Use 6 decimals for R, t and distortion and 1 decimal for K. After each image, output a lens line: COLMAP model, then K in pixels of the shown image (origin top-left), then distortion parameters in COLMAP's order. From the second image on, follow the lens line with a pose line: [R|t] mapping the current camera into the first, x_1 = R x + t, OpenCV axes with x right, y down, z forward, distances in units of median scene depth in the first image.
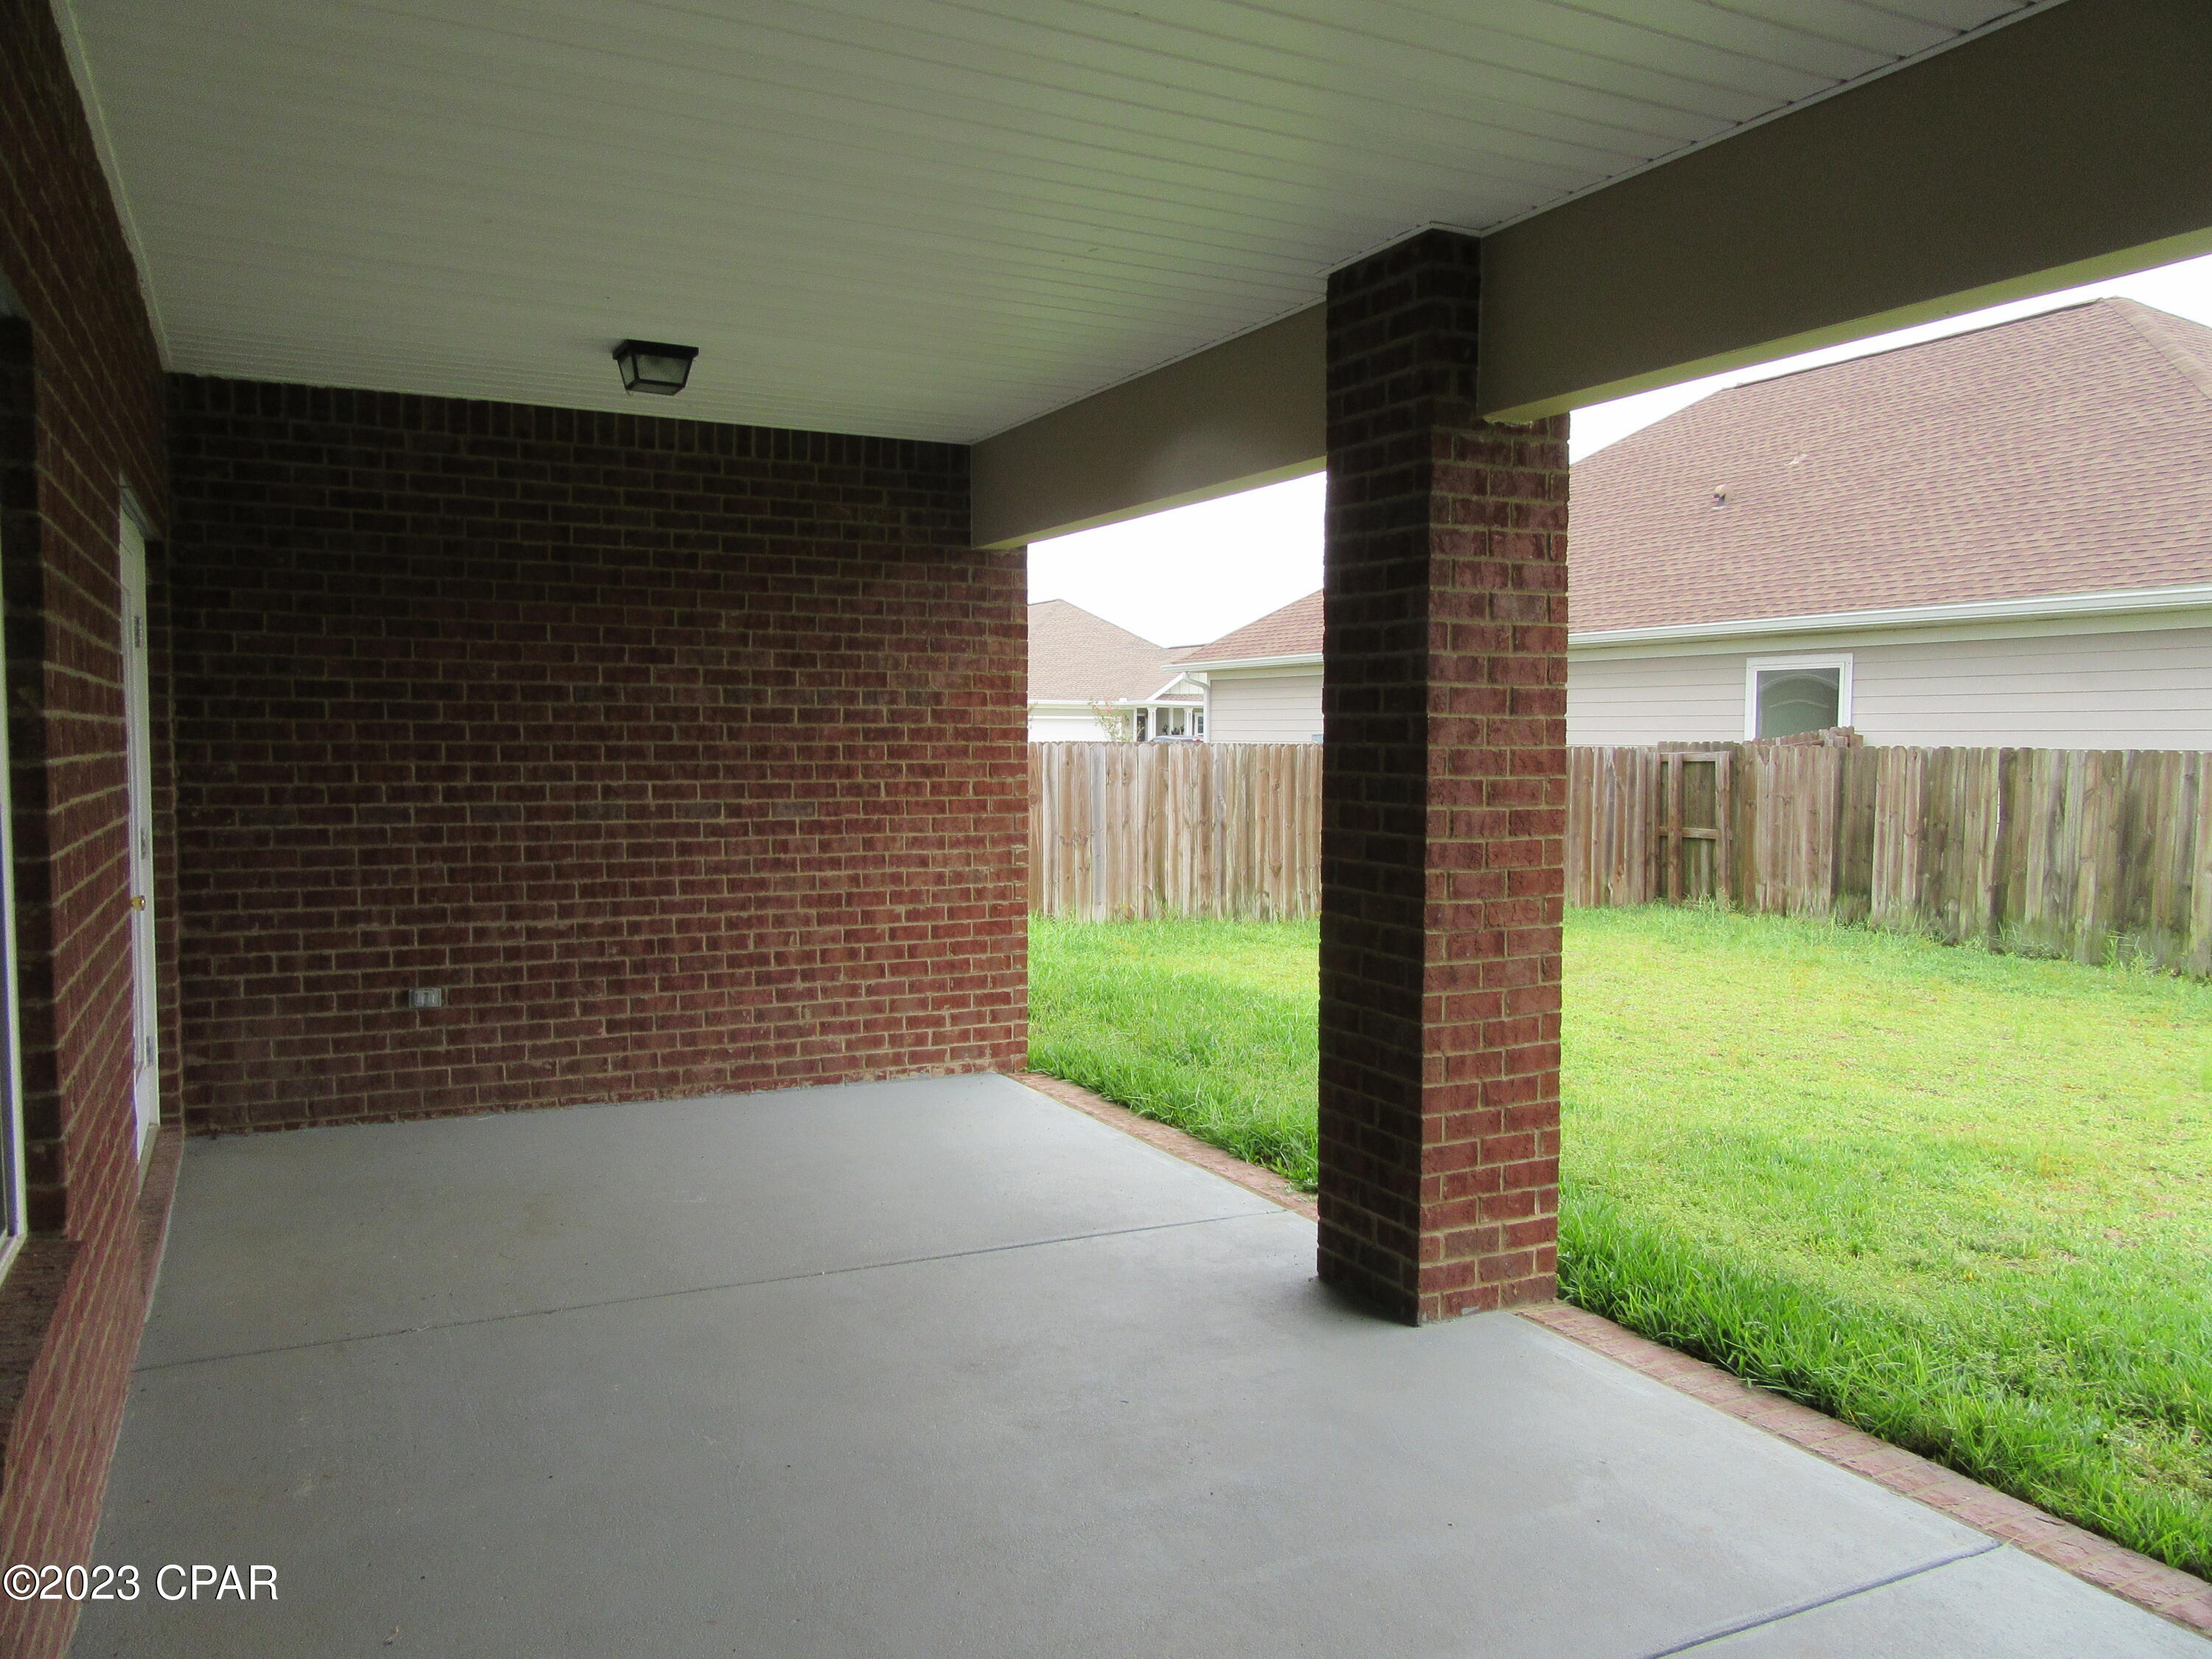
lens RADIAL K [[1650.6, 0, 1108.2], [0, 1650.6, 827.7], [0, 0, 1]] dist [-0.001898, 0.000529]
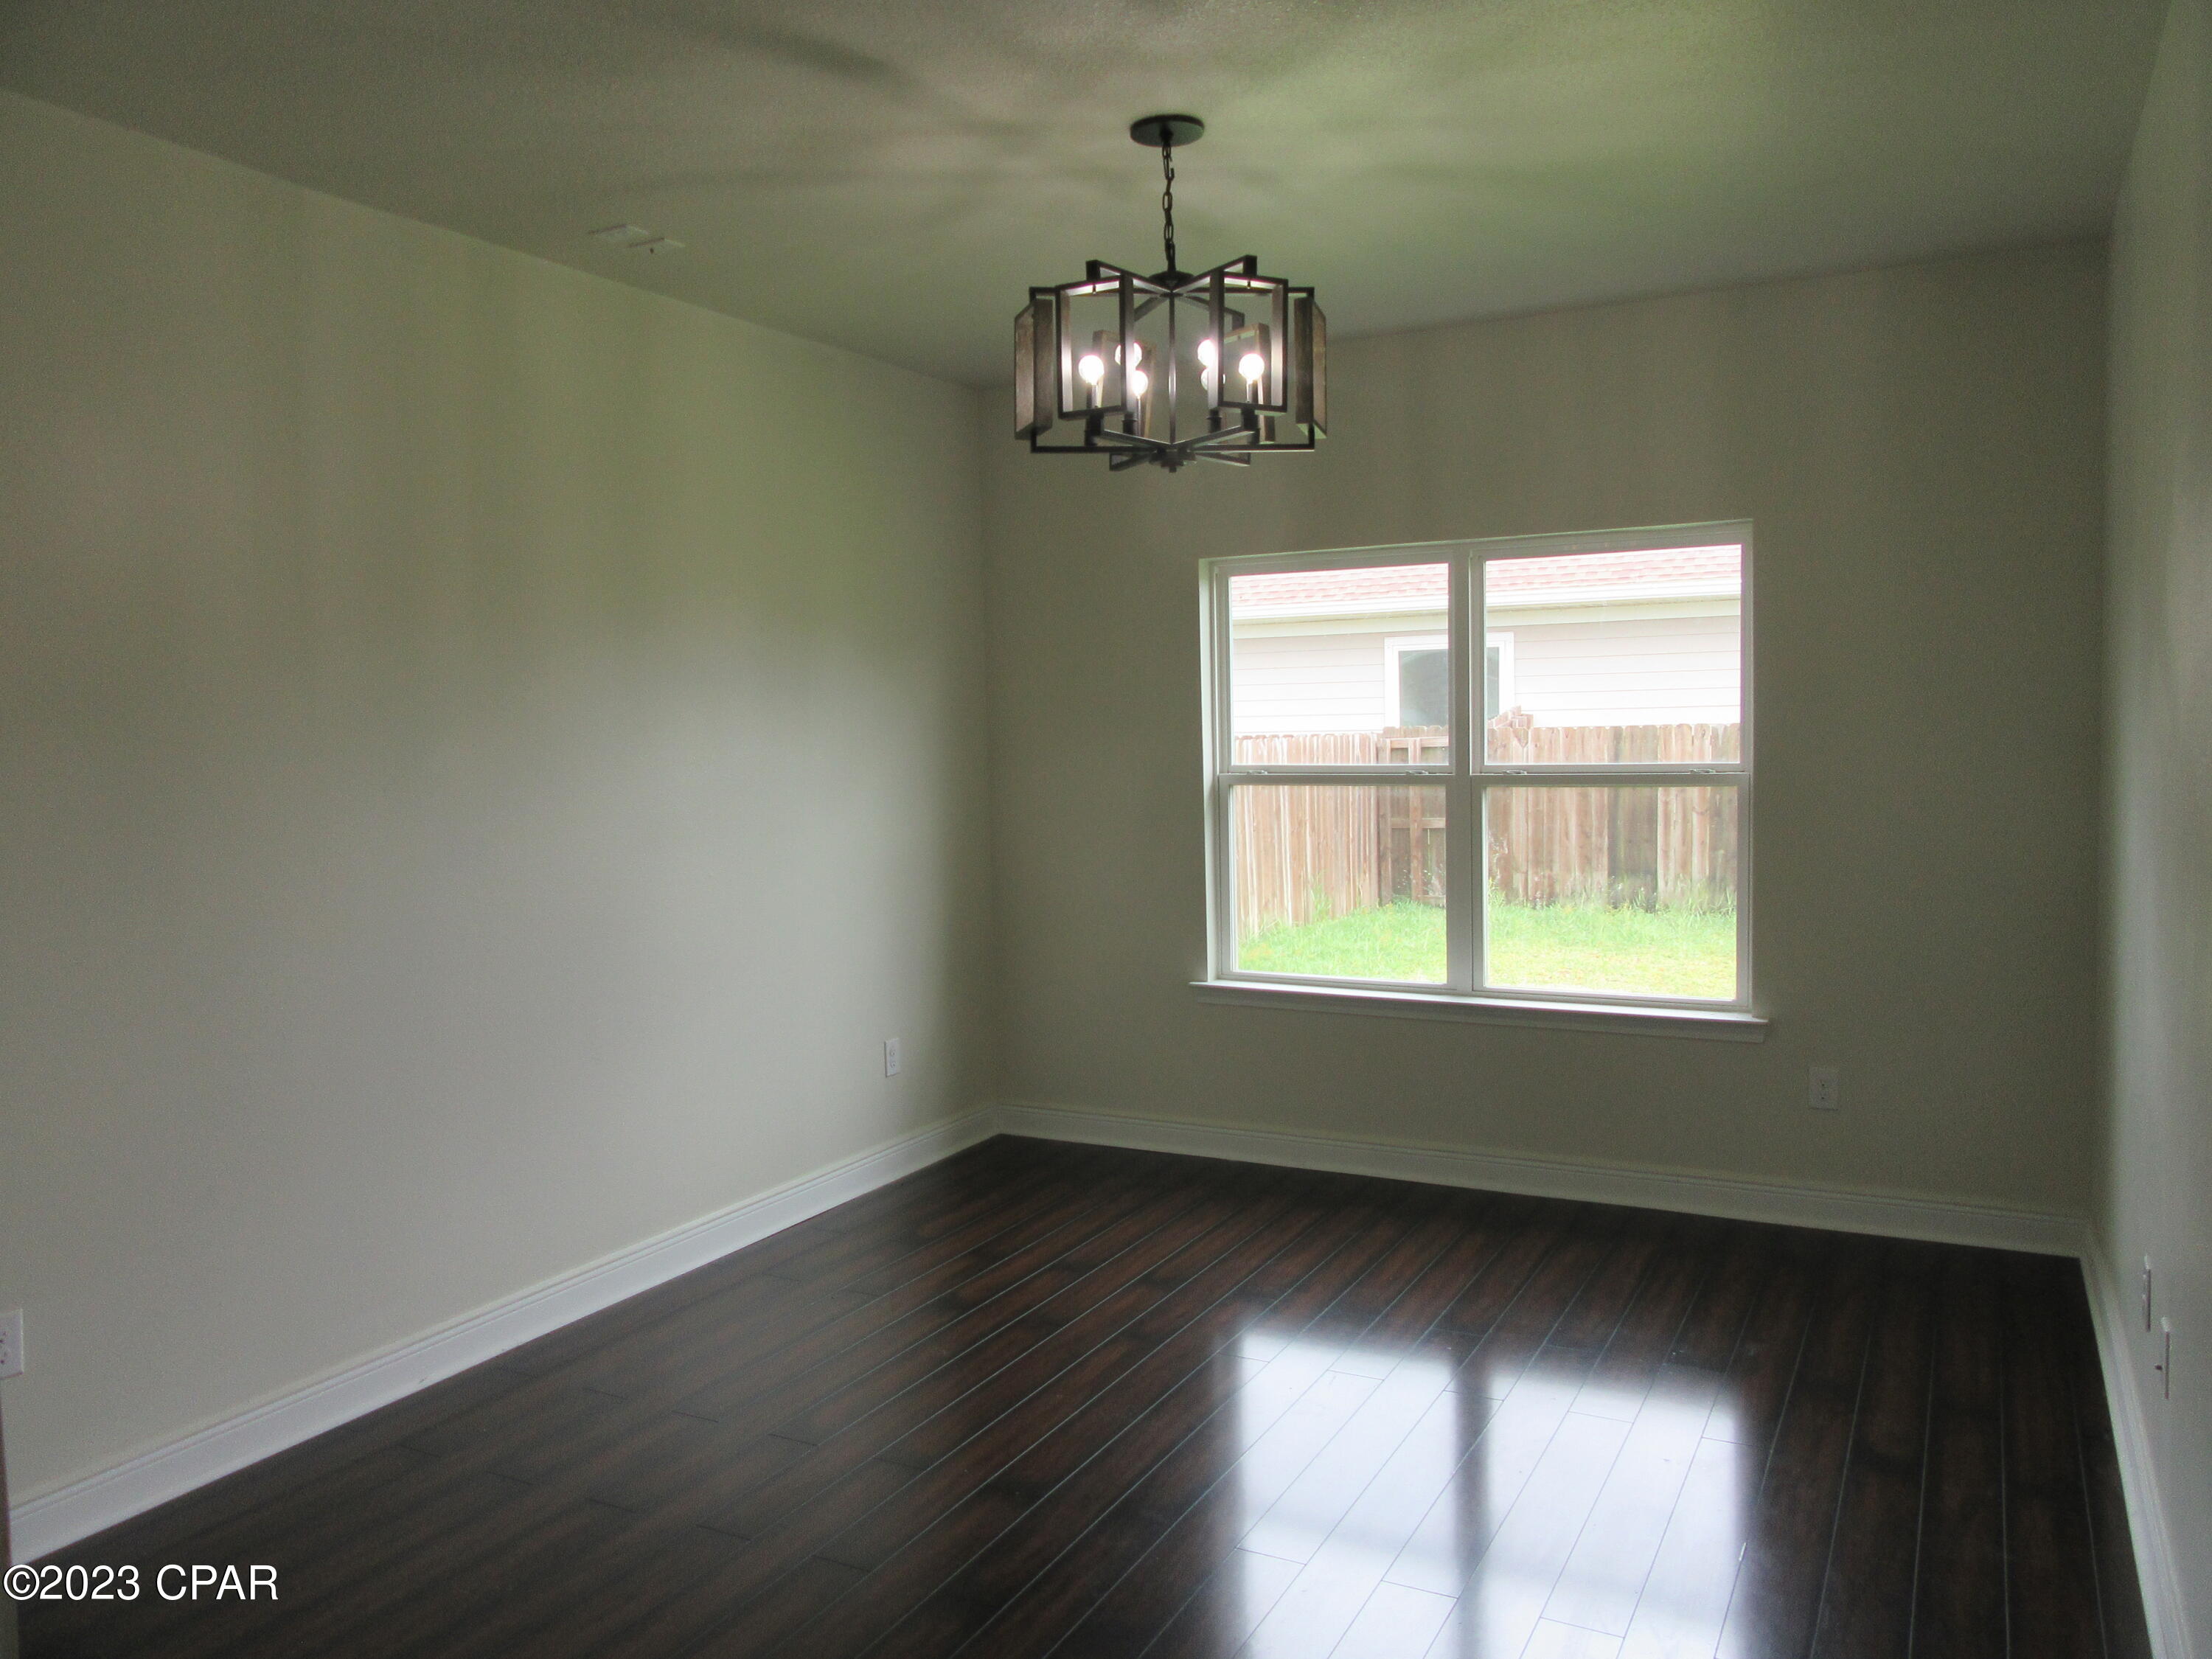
lens RADIAL K [[1650.6, 0, 1103.3], [0, 1650.6, 839.7], [0, 0, 1]] dist [-0.001898, 0.000529]
pose [[0.811296, -0.061042, 0.581440, -0.361992], [0.055141, 0.998090, 0.027843, -0.025295], [-0.582029, 0.009472, 0.813113, 0.378274]]
